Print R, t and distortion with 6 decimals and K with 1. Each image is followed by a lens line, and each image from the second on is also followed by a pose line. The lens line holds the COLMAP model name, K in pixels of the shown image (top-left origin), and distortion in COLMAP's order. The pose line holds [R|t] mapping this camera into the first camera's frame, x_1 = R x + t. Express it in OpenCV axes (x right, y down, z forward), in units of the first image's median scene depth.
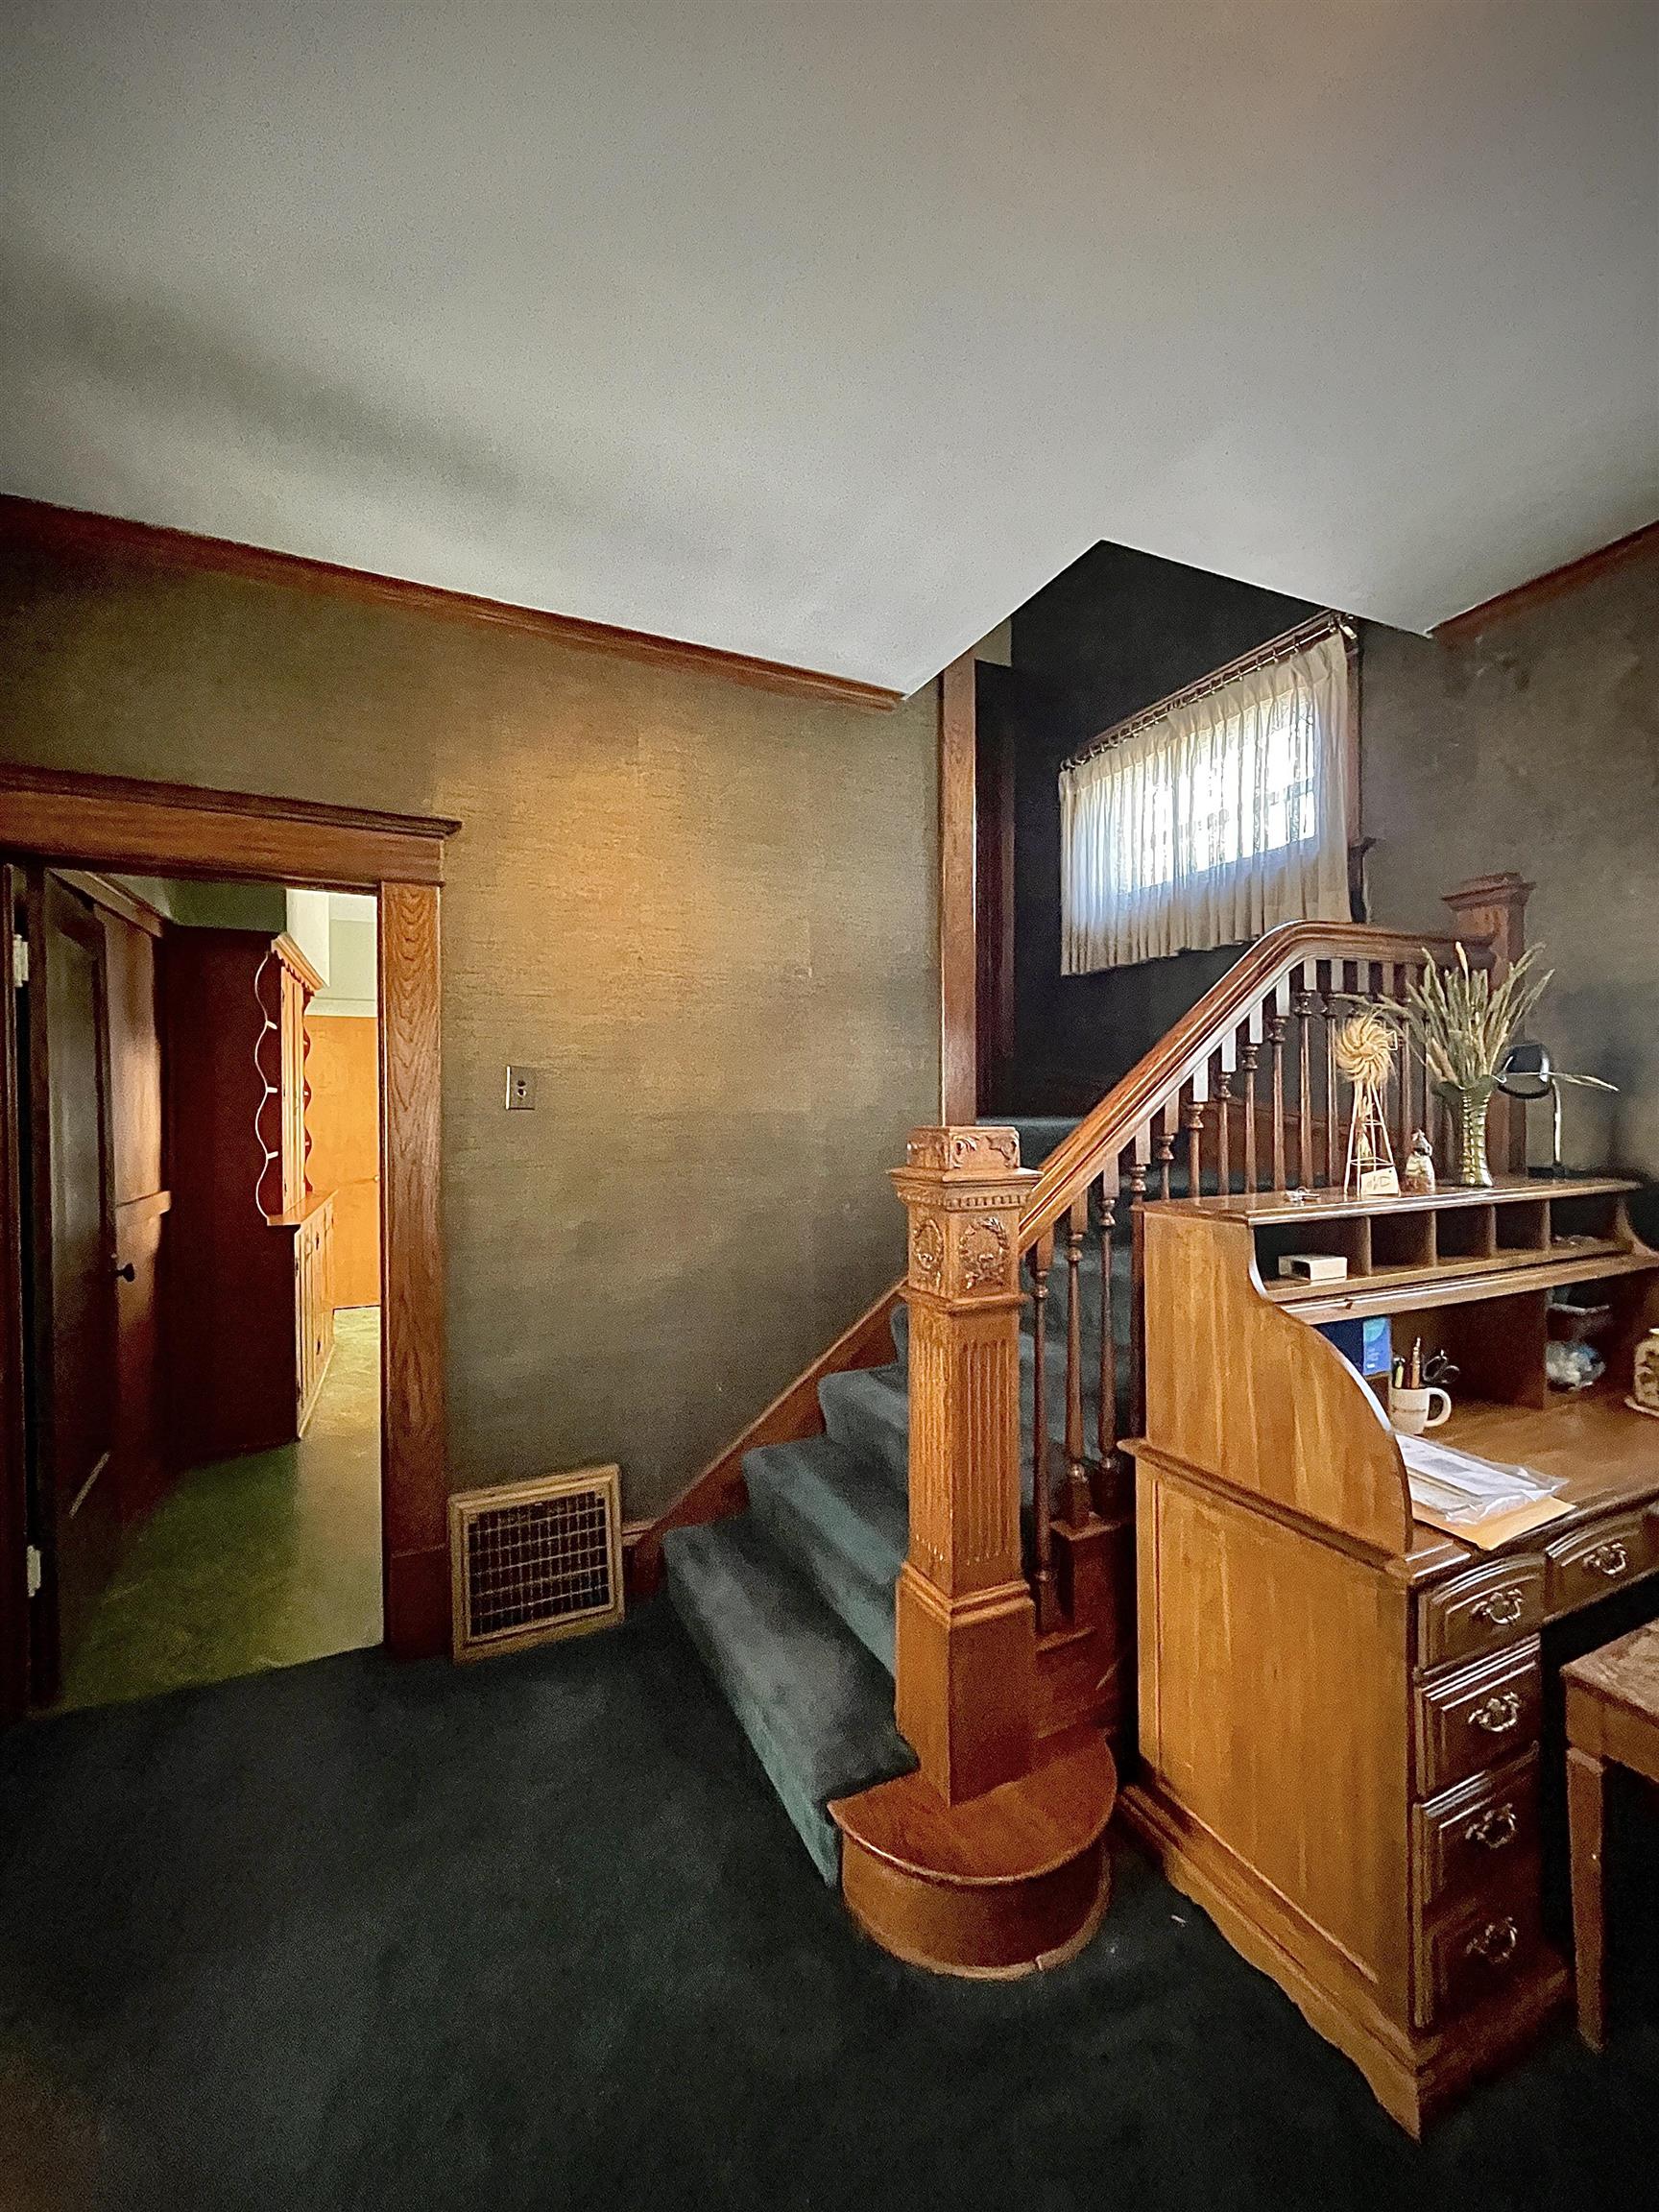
lens RADIAL K [[897.9, 0, 821.7], [0, 897.9, 1109.2], [0, 0, 1]] dist [0.000827, -0.000173]
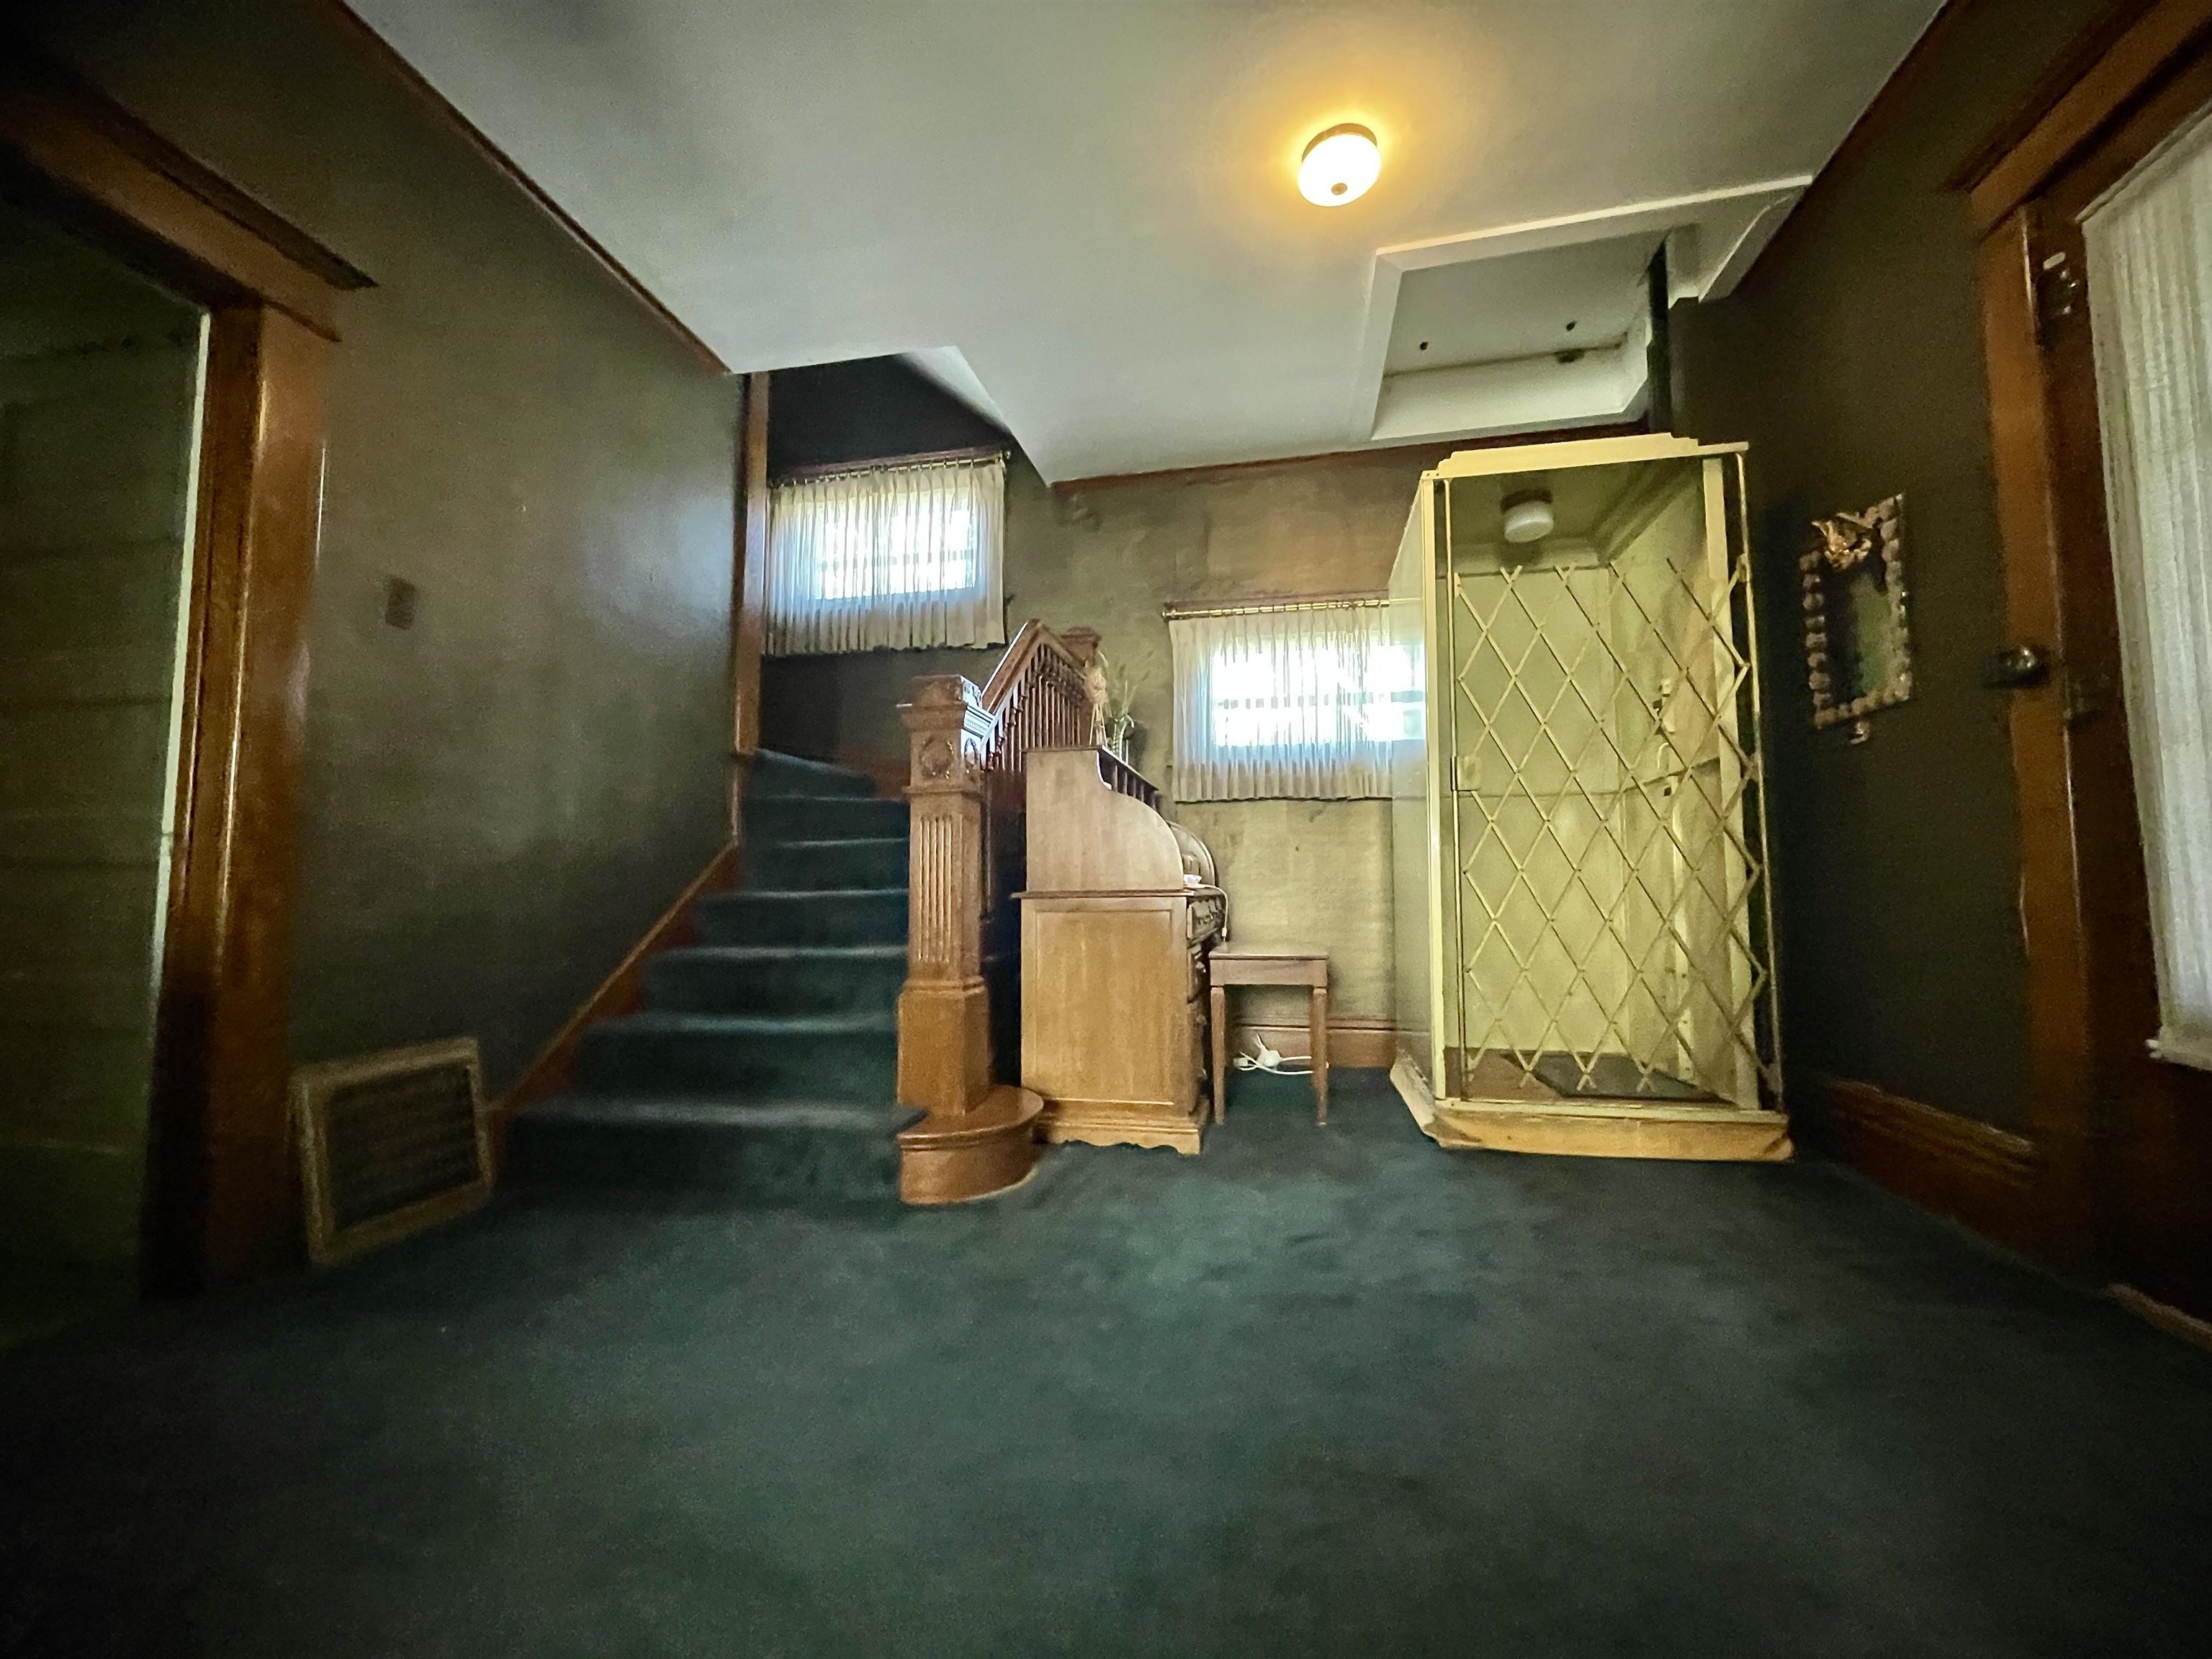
lens RADIAL K [[897.9, 0, 1104.9], [0, 897.9, 832.9], [0, 0, 1]] dist [0.000827, -0.000173]
pose [[0.596506, 0.059142, 0.800427, -0.598147], [0.003653, 0.997071, -0.076395, 0.265226], [-0.802600, 0.048494, 0.594543, -0.065279]]
